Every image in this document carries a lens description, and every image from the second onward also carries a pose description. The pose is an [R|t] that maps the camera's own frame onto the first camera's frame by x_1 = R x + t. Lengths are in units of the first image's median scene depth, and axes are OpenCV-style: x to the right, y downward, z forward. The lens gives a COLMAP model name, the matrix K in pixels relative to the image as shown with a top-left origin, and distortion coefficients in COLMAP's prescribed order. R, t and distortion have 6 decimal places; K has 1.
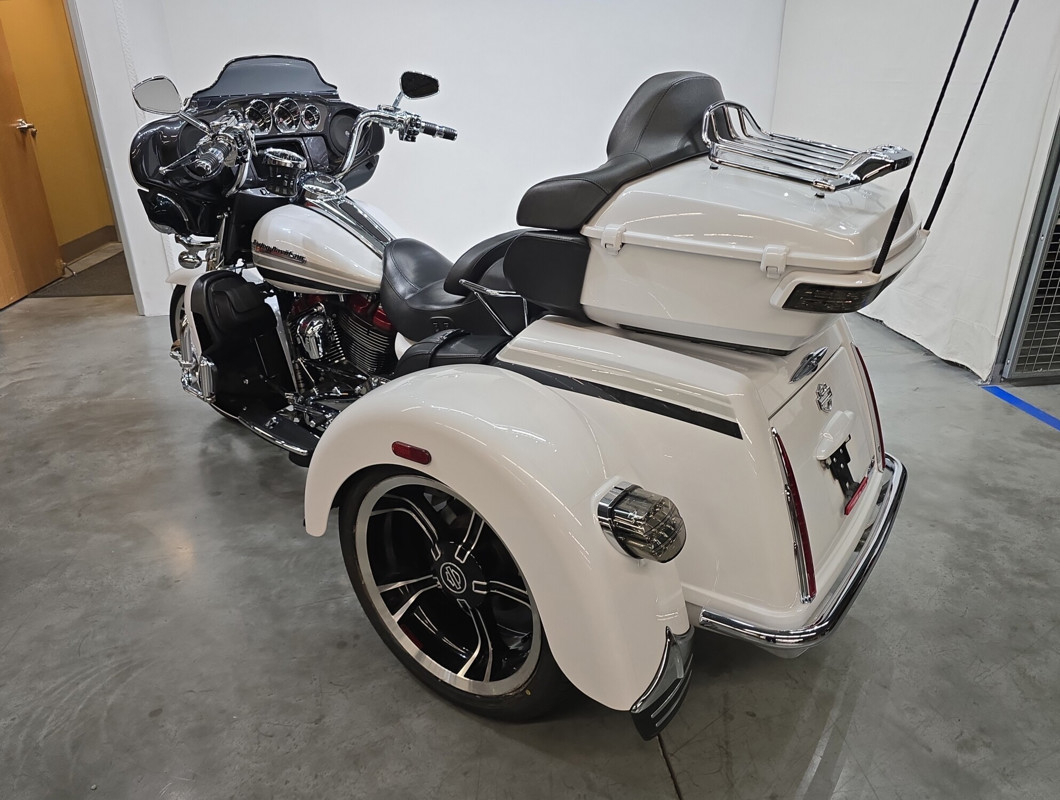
lens RADIAL K [[713.0, 0, 530.0], [0, 713.0, 400.0], [0, 0, 1]] dist [0.027348, -0.001321]
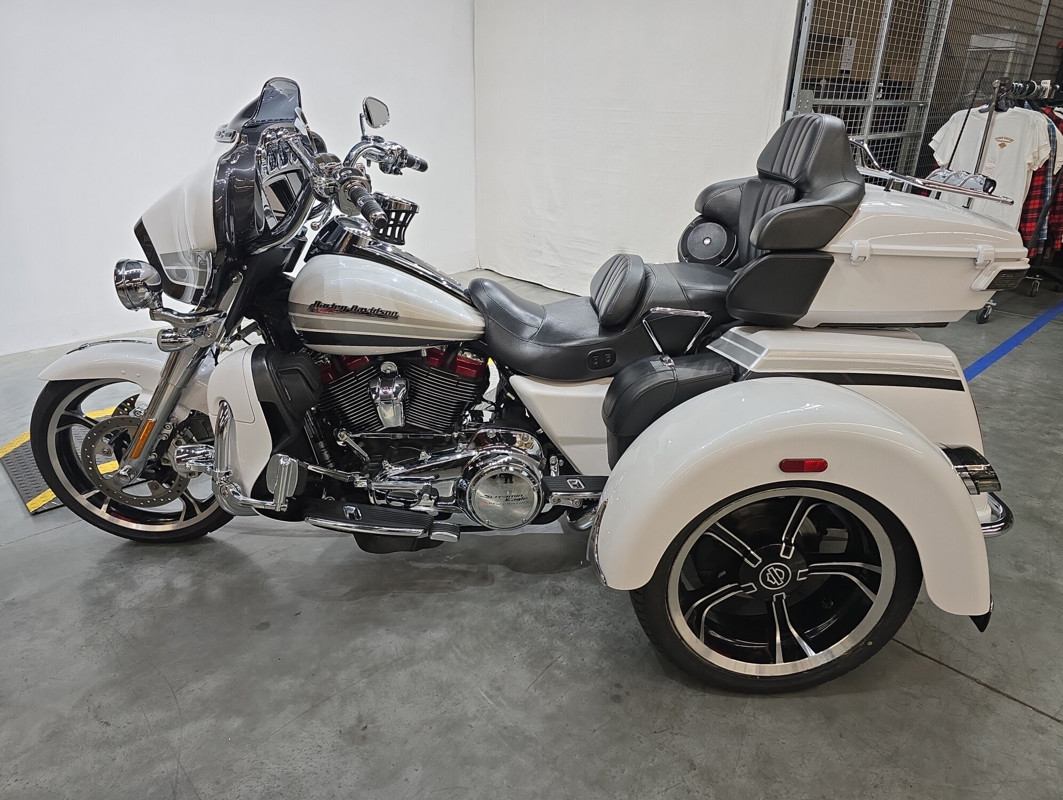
lens RADIAL K [[715.0, 0, 531.5], [0, 715.0, 400.0], [0, 0, 1]] dist [0.027348, -0.001321]
pose [[0.818509, -0.206943, 0.535927, -0.803266], [0.214472, 0.975494, 0.049119, -0.124028], [-0.532959, 0.074737, 0.842834, 0.219923]]
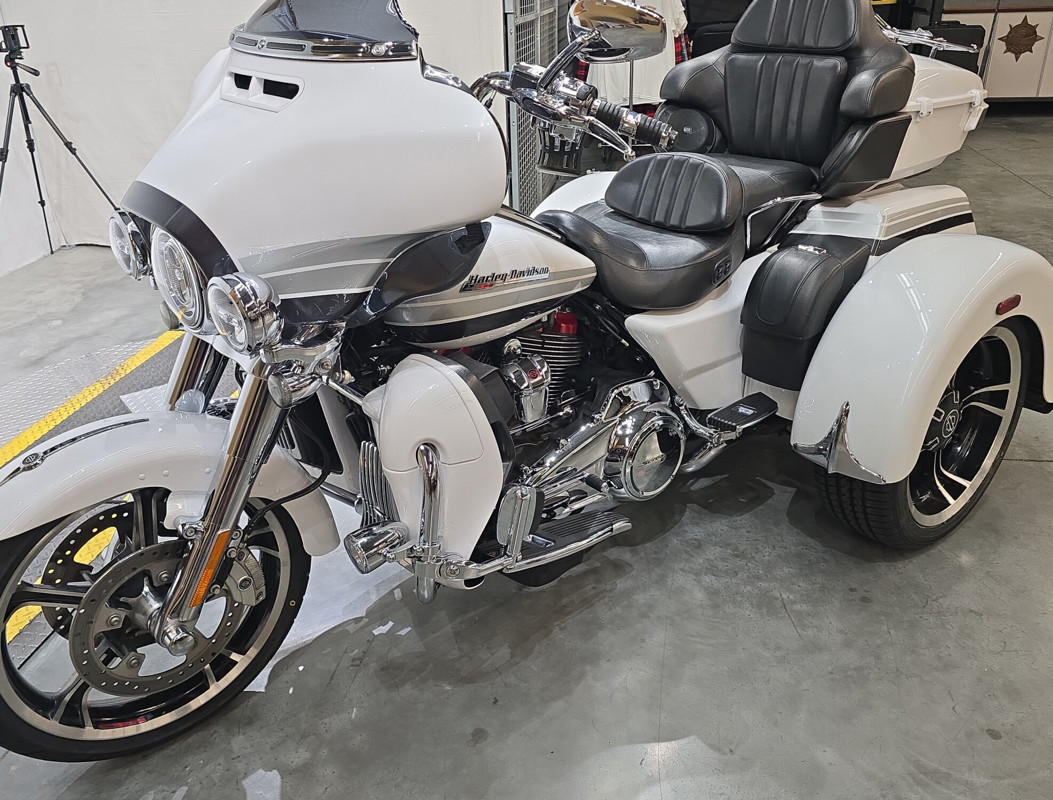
lens RADIAL K [[880.9, 0, 526.5], [0, 880.9, 400.0], [0, 0, 1]] dist [0.005095, -0.001456]
pose [[0.303050, -0.422126, 0.854383, -1.291815], [0.415141, 0.865481, 0.280358, -0.398152], [-0.857799, 0.269726, 0.437526, 0.820573]]
